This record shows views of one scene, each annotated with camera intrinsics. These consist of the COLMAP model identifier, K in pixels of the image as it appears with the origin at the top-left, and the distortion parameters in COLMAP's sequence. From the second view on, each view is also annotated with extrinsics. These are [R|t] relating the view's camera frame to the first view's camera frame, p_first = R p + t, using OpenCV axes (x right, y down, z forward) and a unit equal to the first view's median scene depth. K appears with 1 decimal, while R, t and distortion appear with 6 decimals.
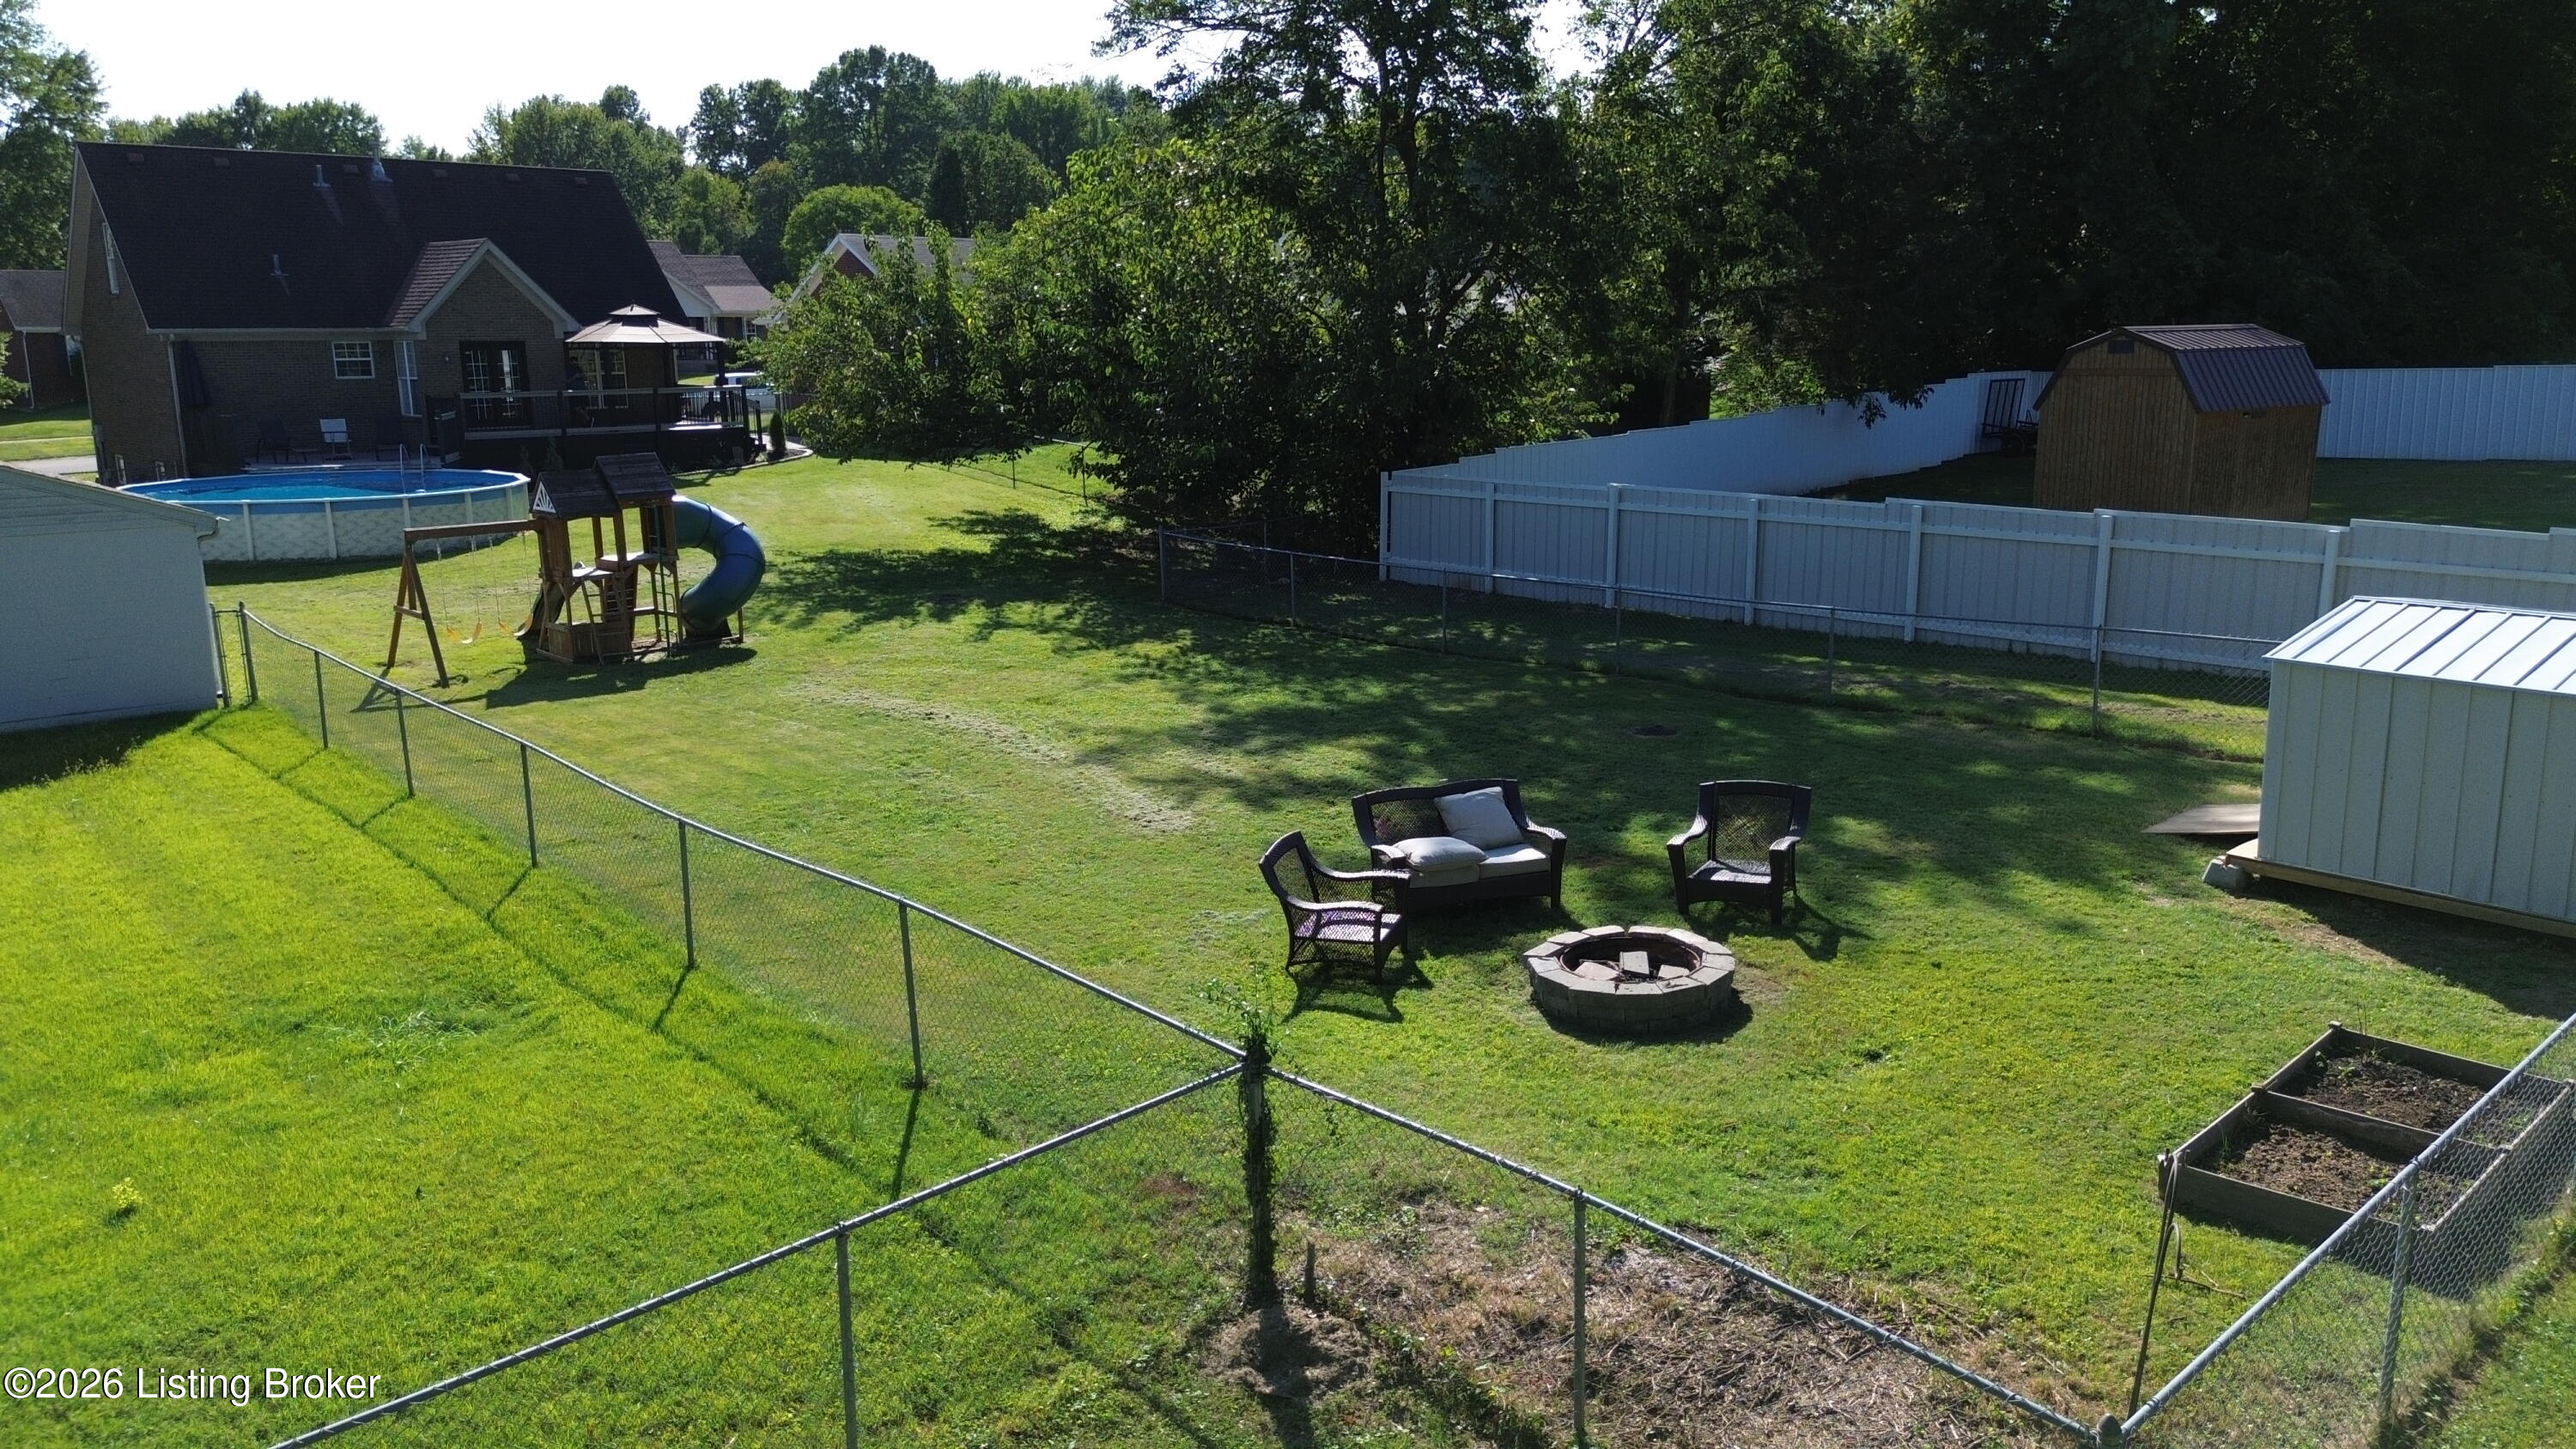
lens RADIAL K [[1834.0, 0, 1283.9], [0, 1834.0, 725.0], [0, 0, 1]] dist [0.063518, -0.053671]
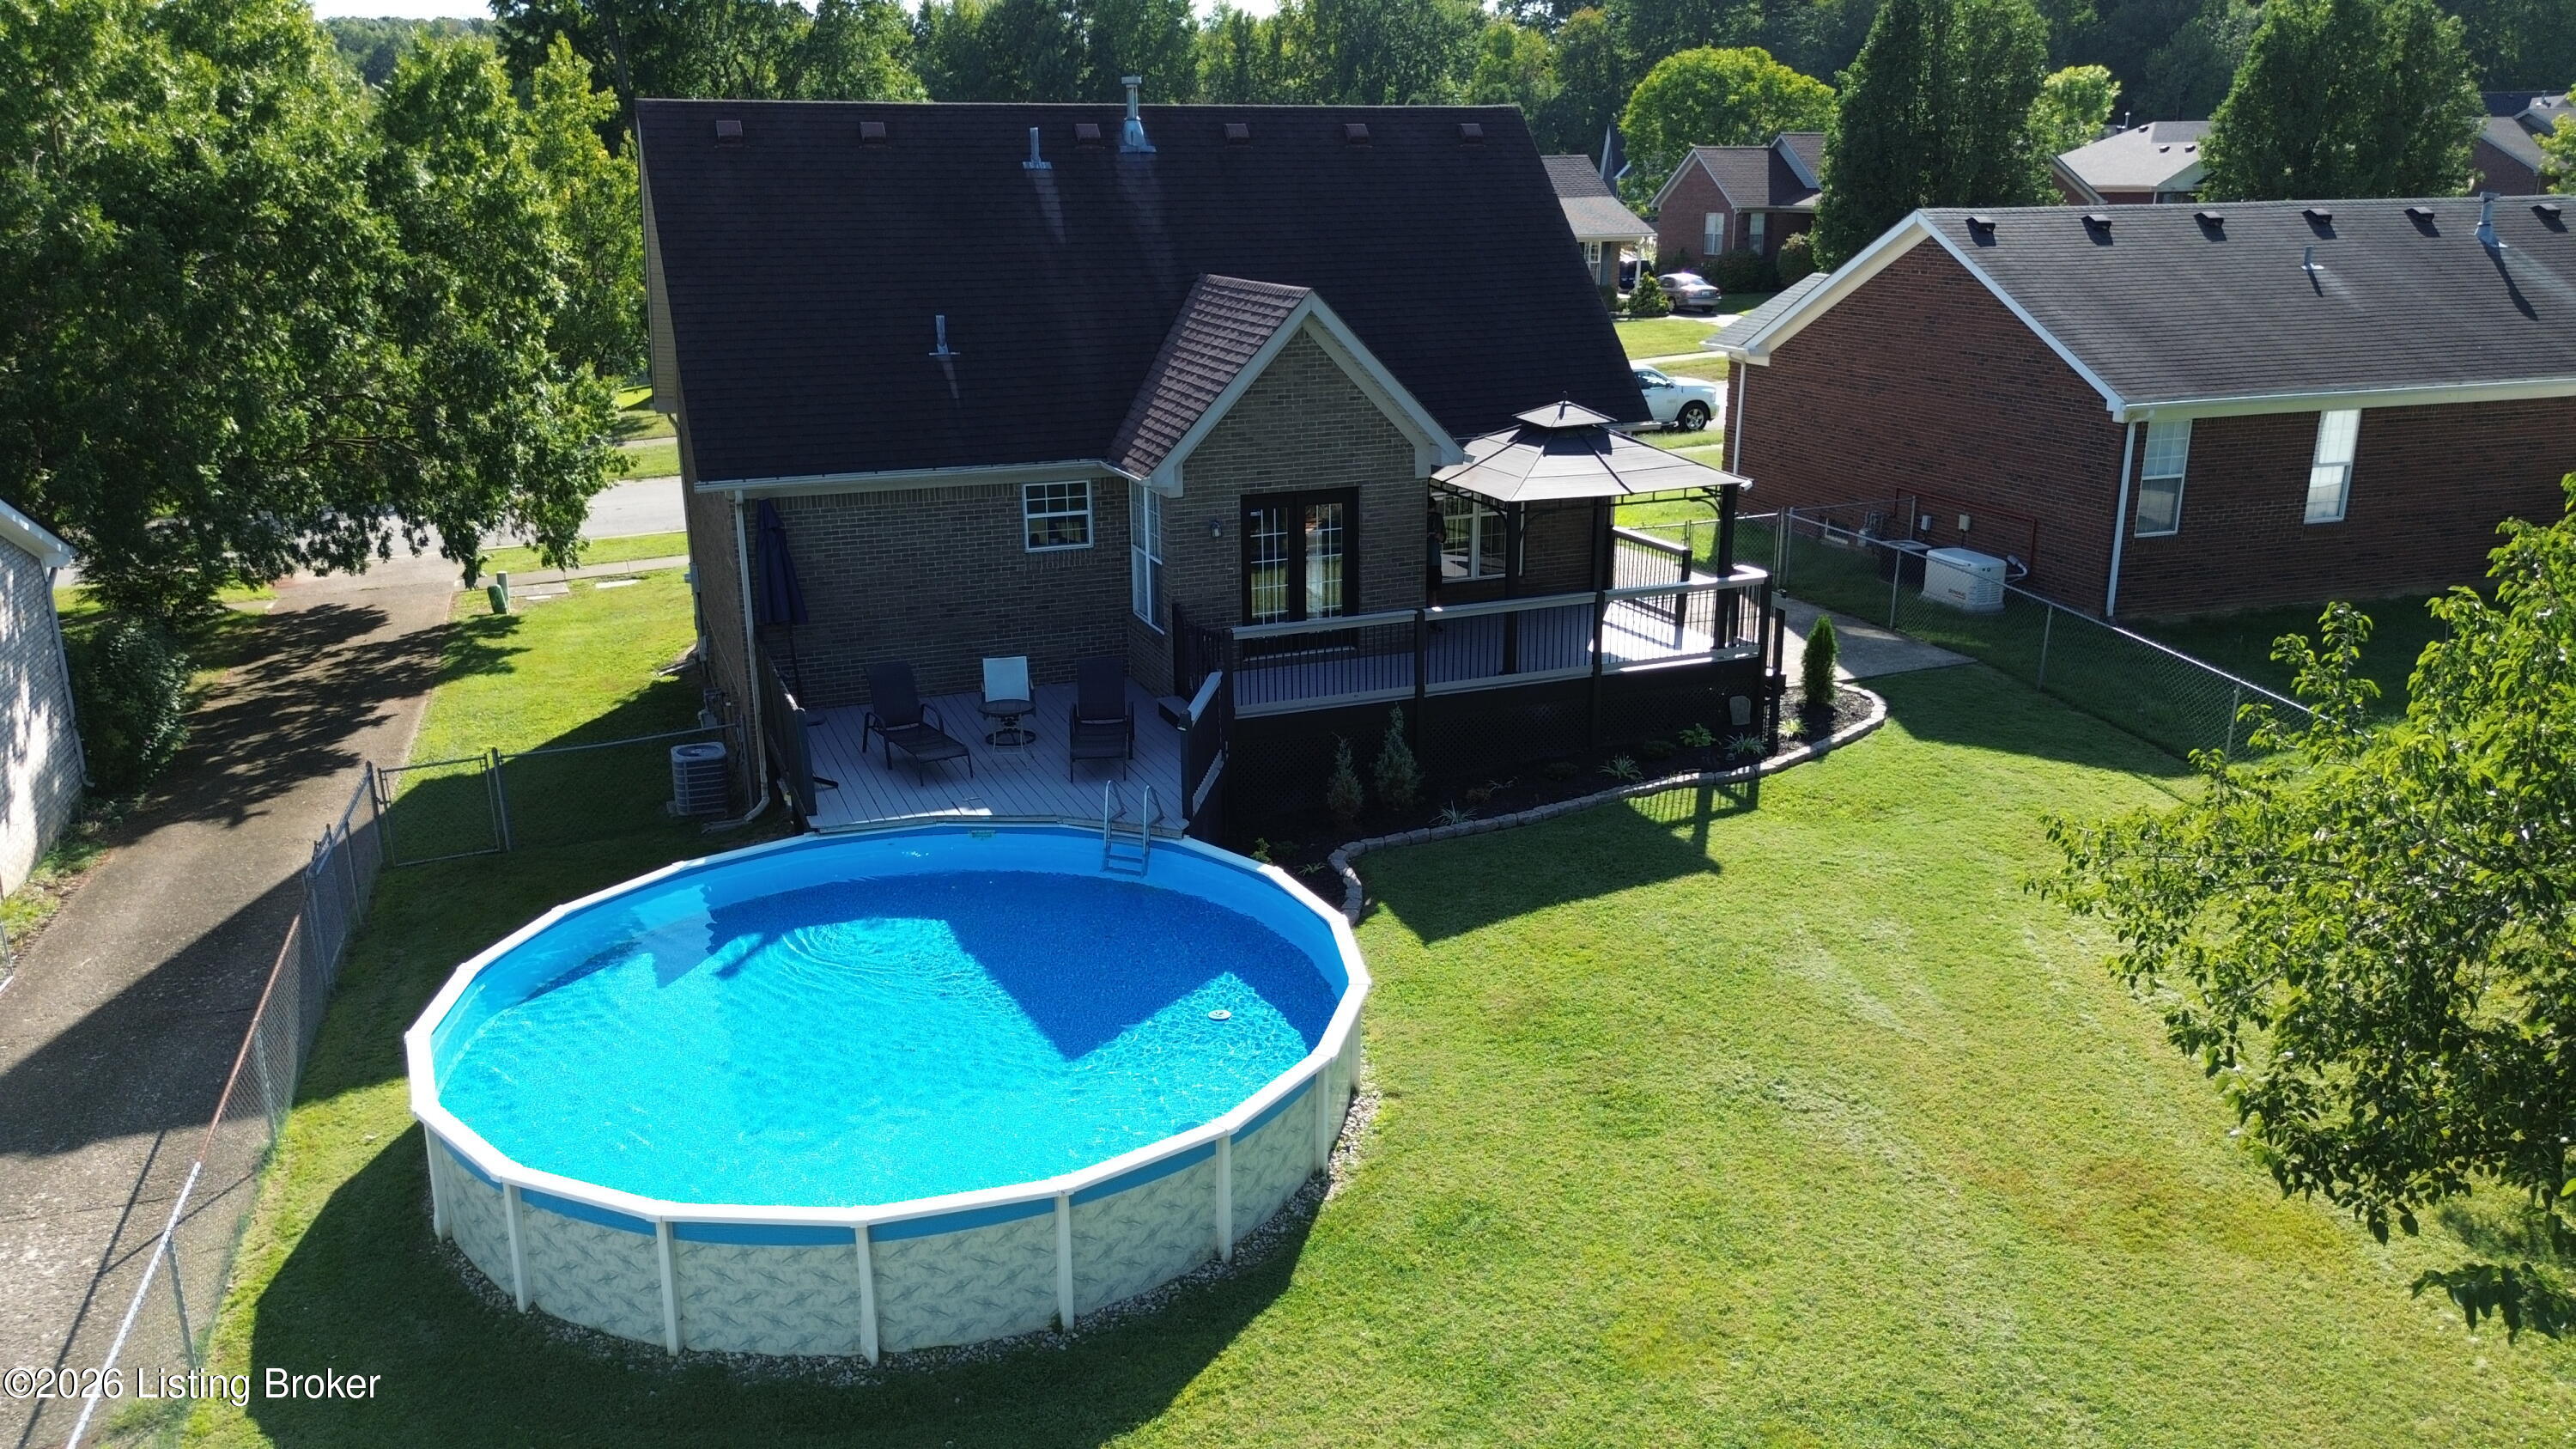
lens RADIAL K [[1834.0, 0, 1279.4], [0, 1834.0, 725.7], [0, 0, 1]] dist [0.063518, -0.053671]
pose [[0.923596, 0.111873, -0.366681, -0.200456], [-0.081954, 0.991980, 0.096223, -0.157556], [0.374505, -0.058820, 0.925357, 0.440795]]
